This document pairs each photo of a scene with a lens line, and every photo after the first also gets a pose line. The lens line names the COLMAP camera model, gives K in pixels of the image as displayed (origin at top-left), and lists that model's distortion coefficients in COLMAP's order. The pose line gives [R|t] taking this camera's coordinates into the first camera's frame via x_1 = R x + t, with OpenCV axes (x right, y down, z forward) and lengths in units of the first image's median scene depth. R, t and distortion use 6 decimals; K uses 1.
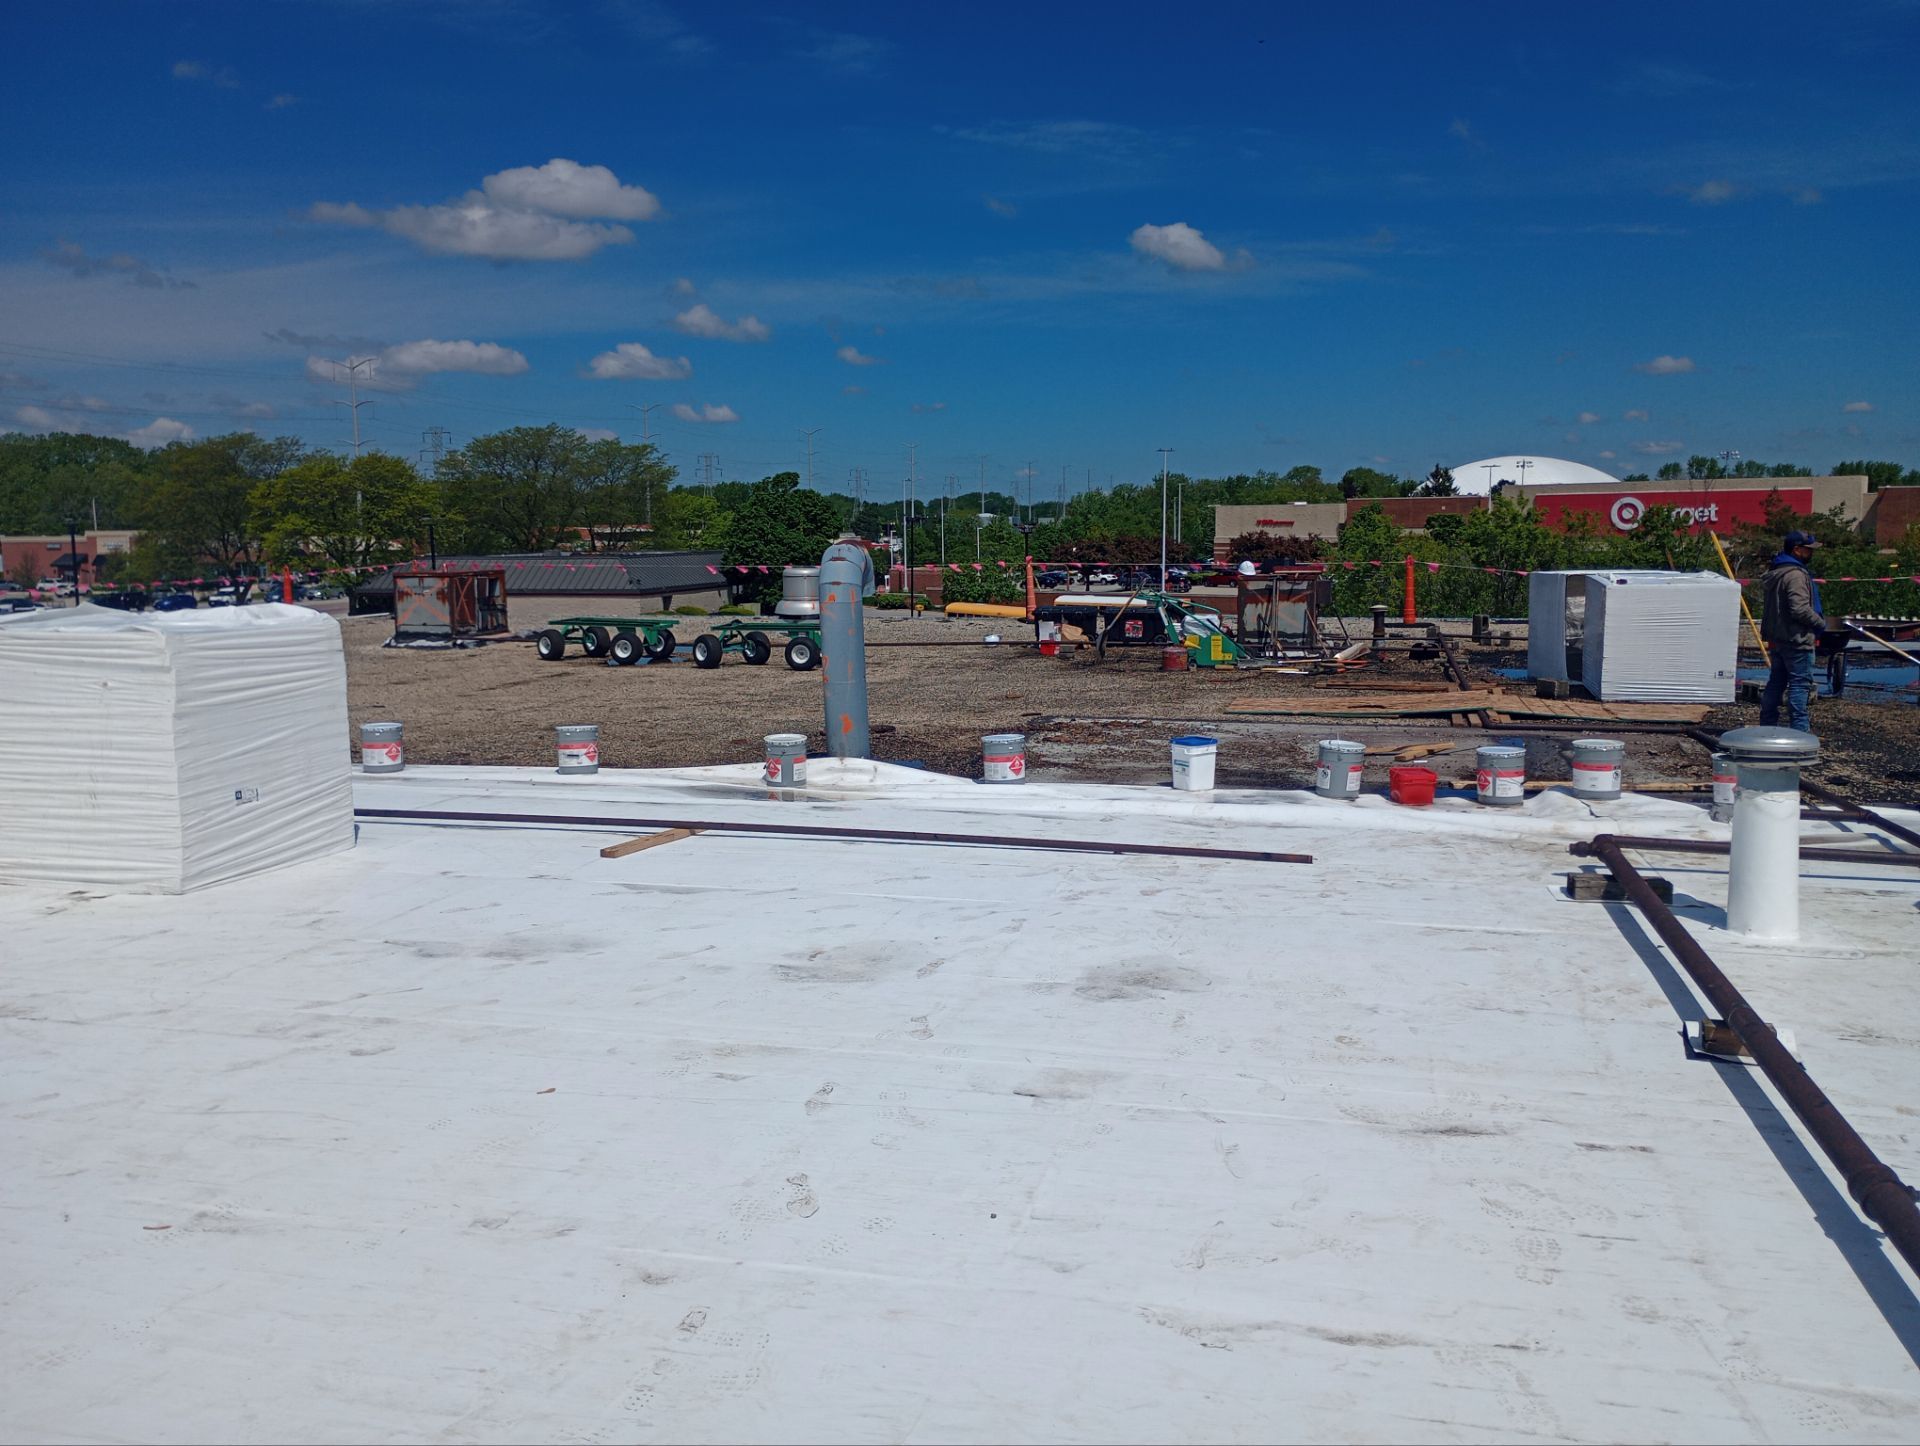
lens RADIAL K [[1574.8, 0, 961.2], [0, 1574.8, 748.7], [0, 0, 1]] dist [0.052404, -0.053488]
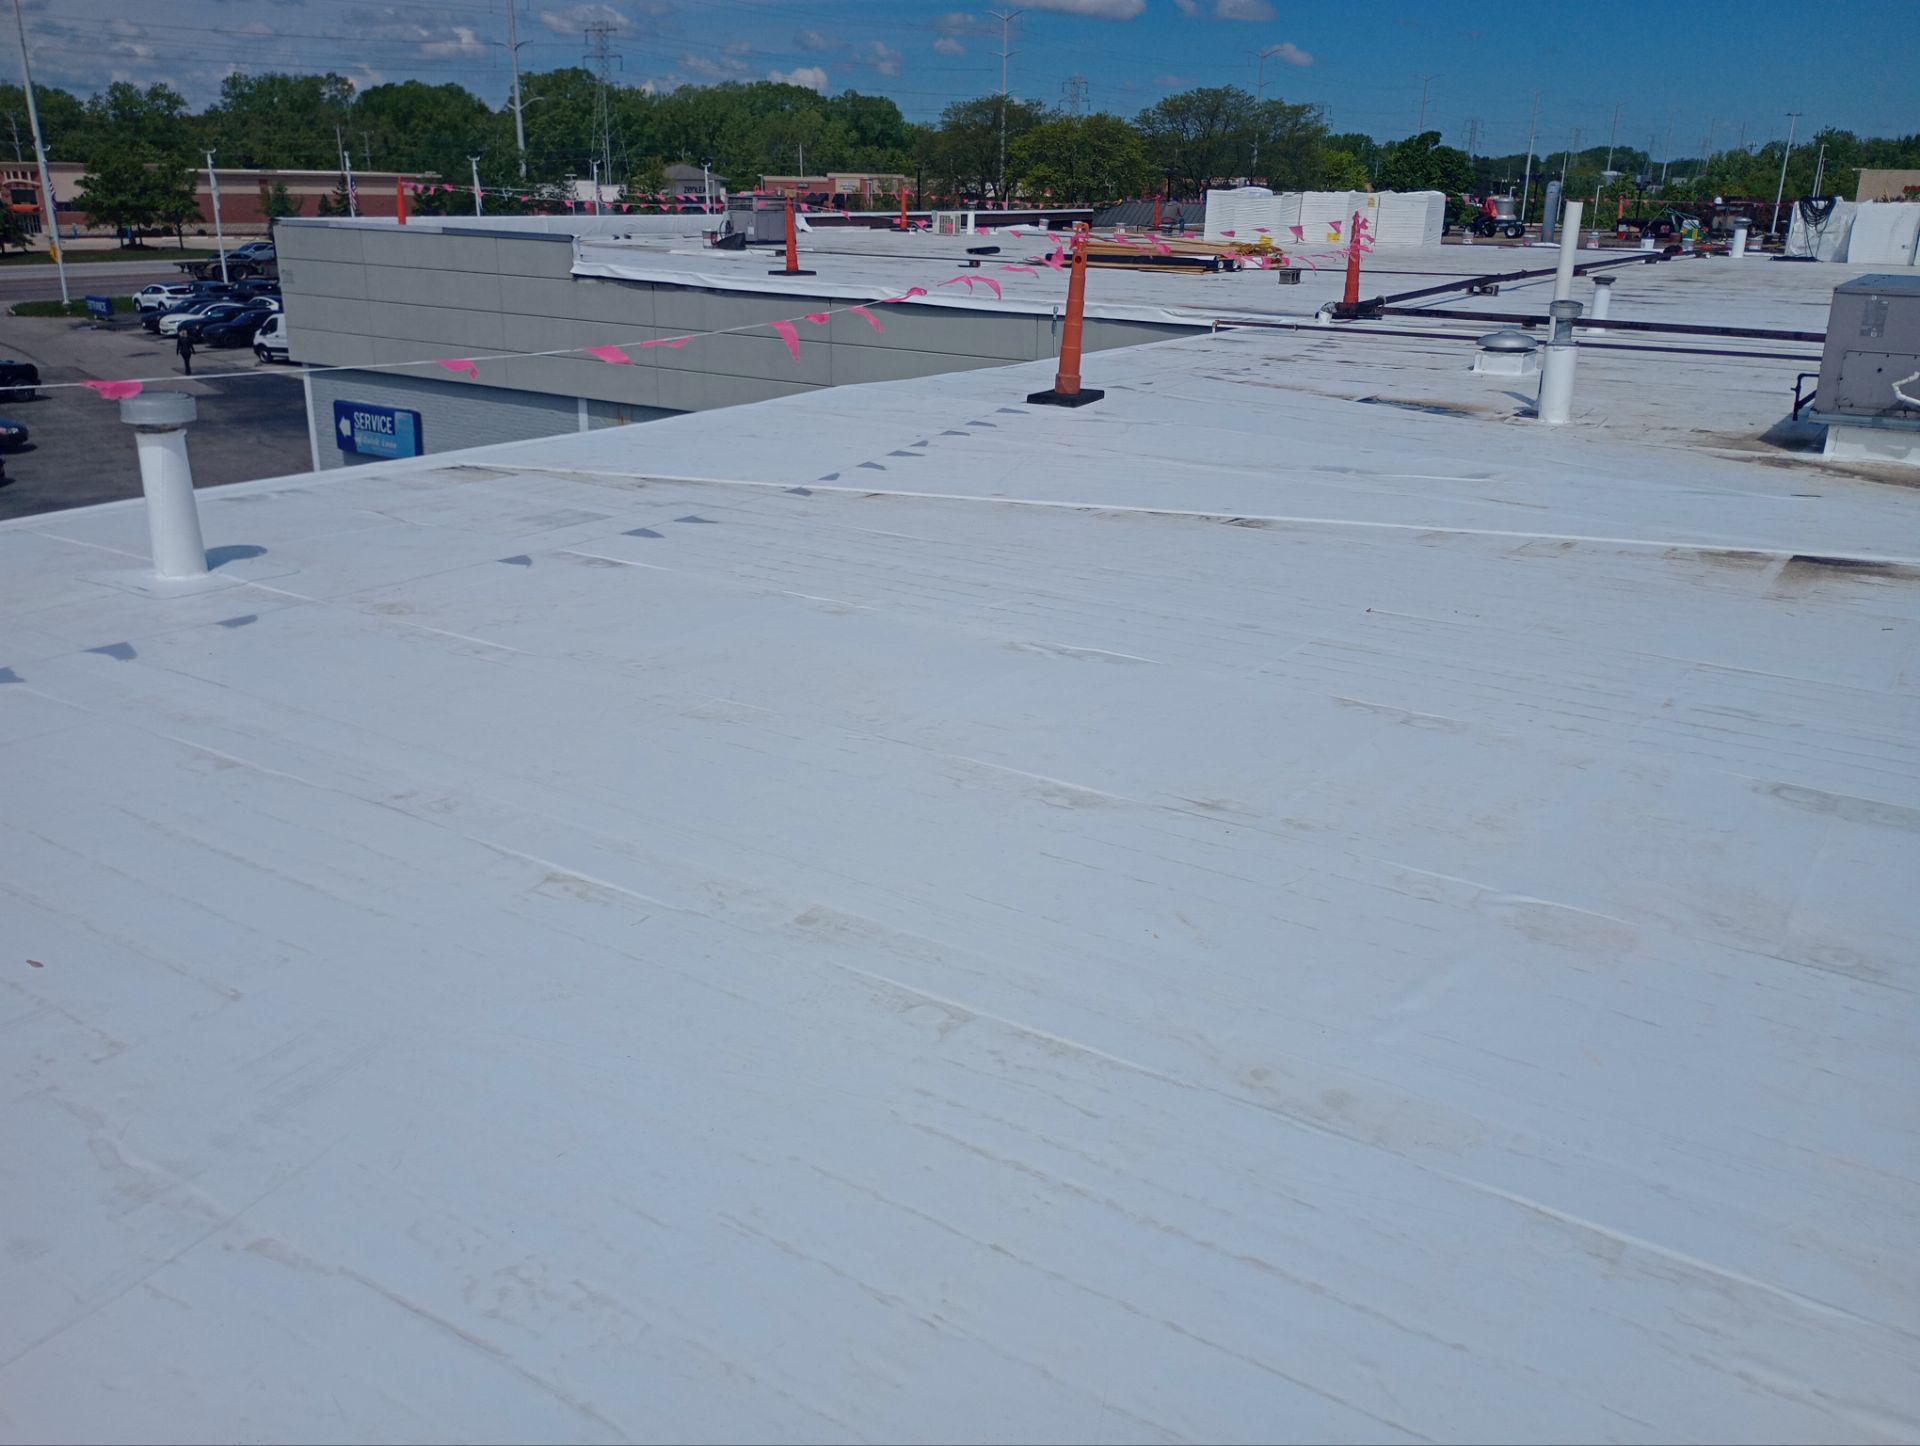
lens RADIAL K [[1590.2, 0, 953.8], [0, 1590.2, 731.7], [0, 0, 1]] dist [0.061699, -0.073860]
pose [[0.938002, 0.136214, -0.318744, -0.002543], [-0.073045, 0.976579, 0.202380, 0.046686], [0.338846, -0.166550, 0.925983, -0.314093]]
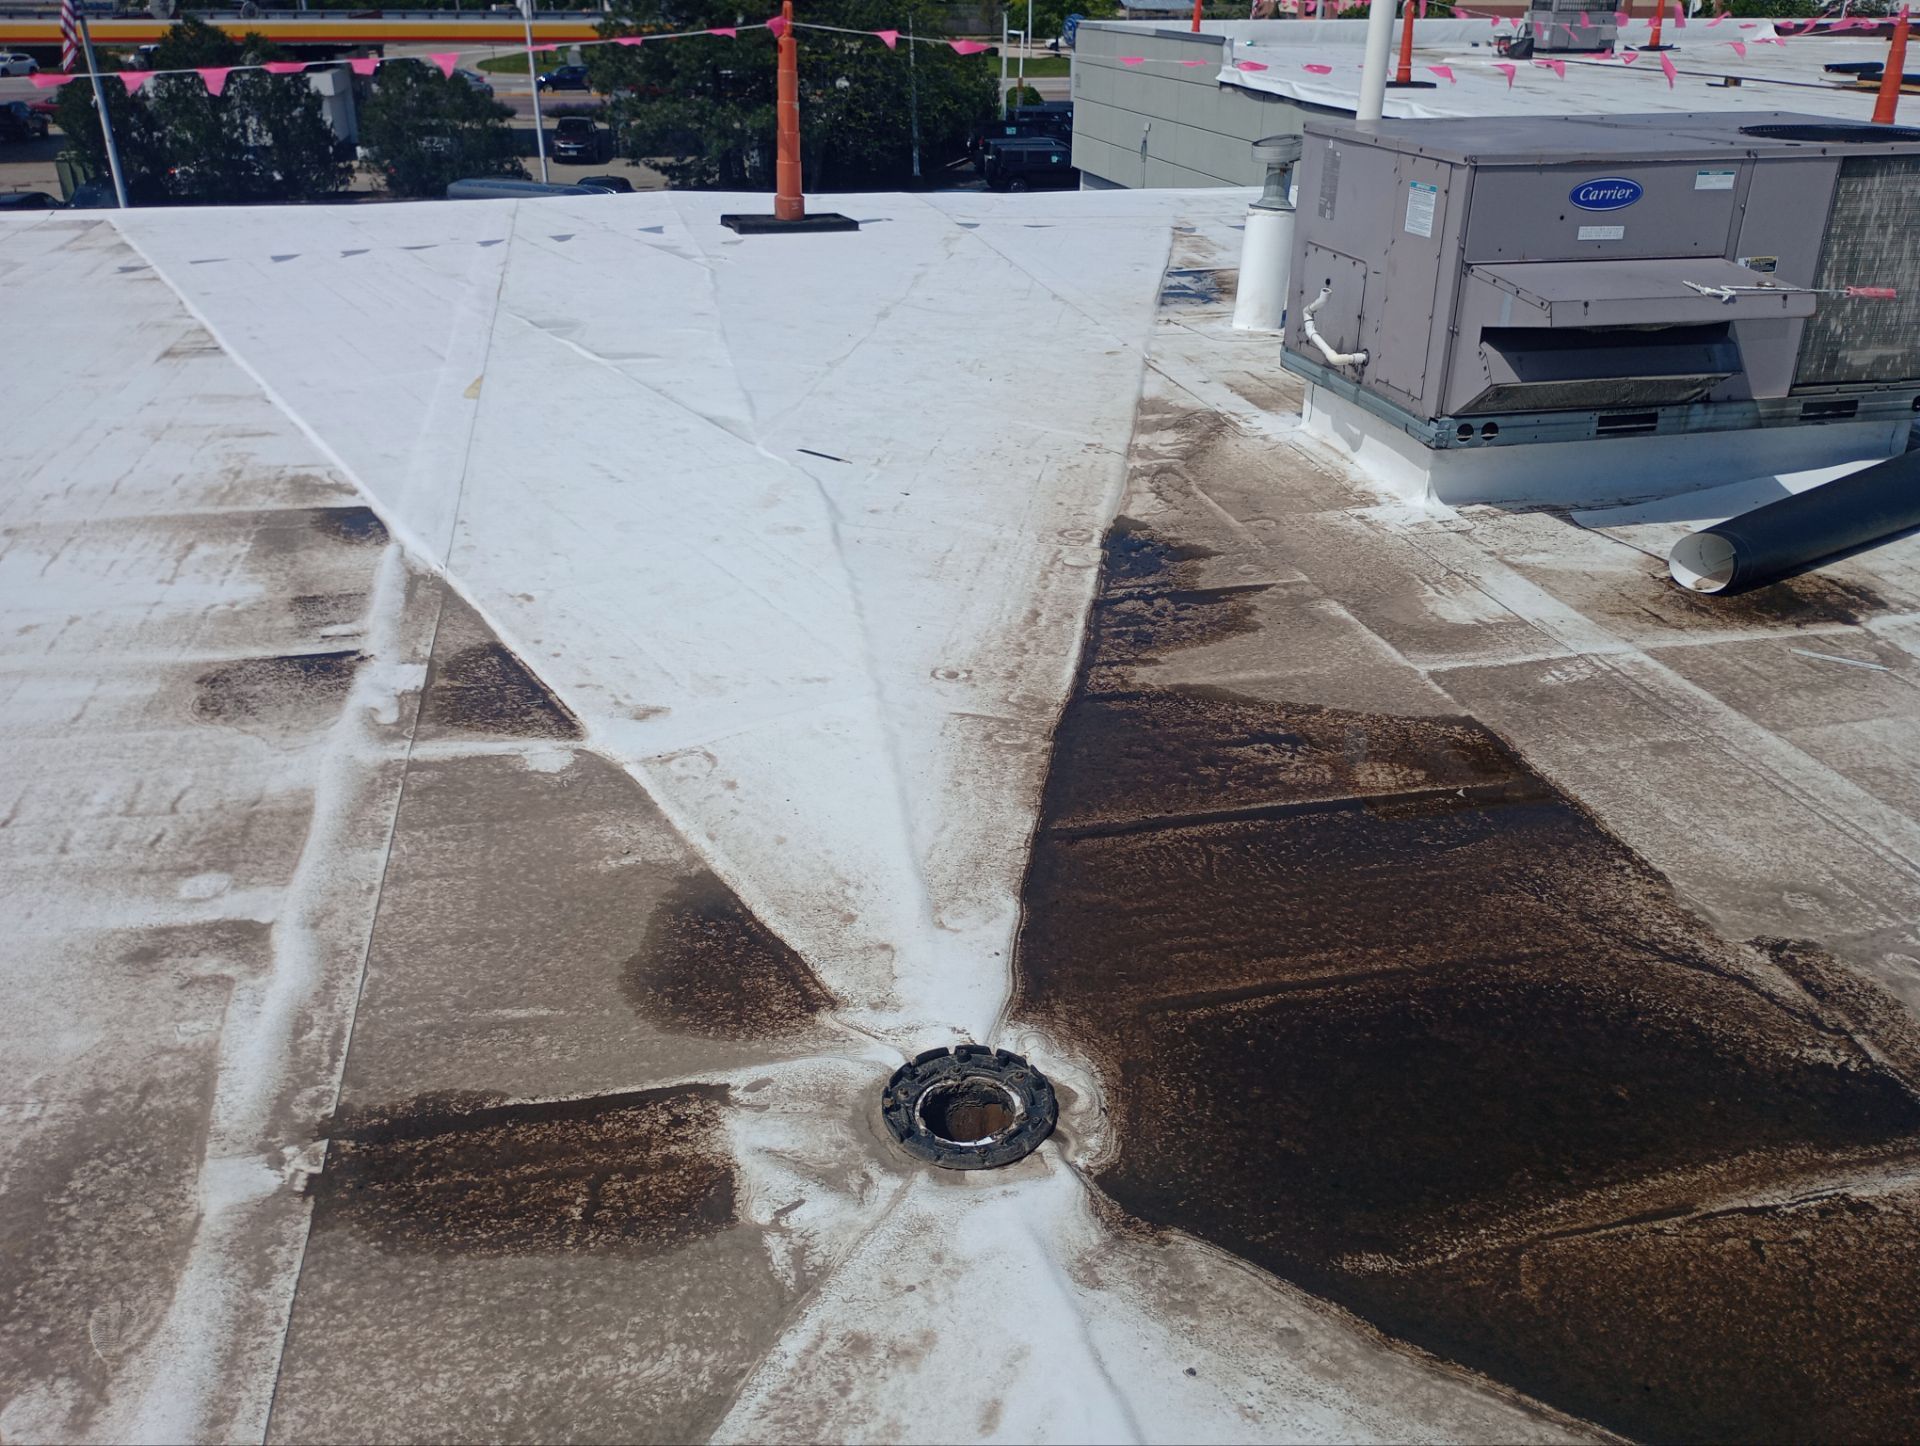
lens RADIAL K [[1574.8, 0, 972.4], [0, 1574.8, 766.1], [0, 0, 1]] dist [0.052404, -0.053488]
pose [[0.452212, 0.410375, -0.791895, 0.054278], [-0.136995, 0.909286, 0.392978, 0.037237], [0.881327, -0.069224, 0.467409, -0.242208]]
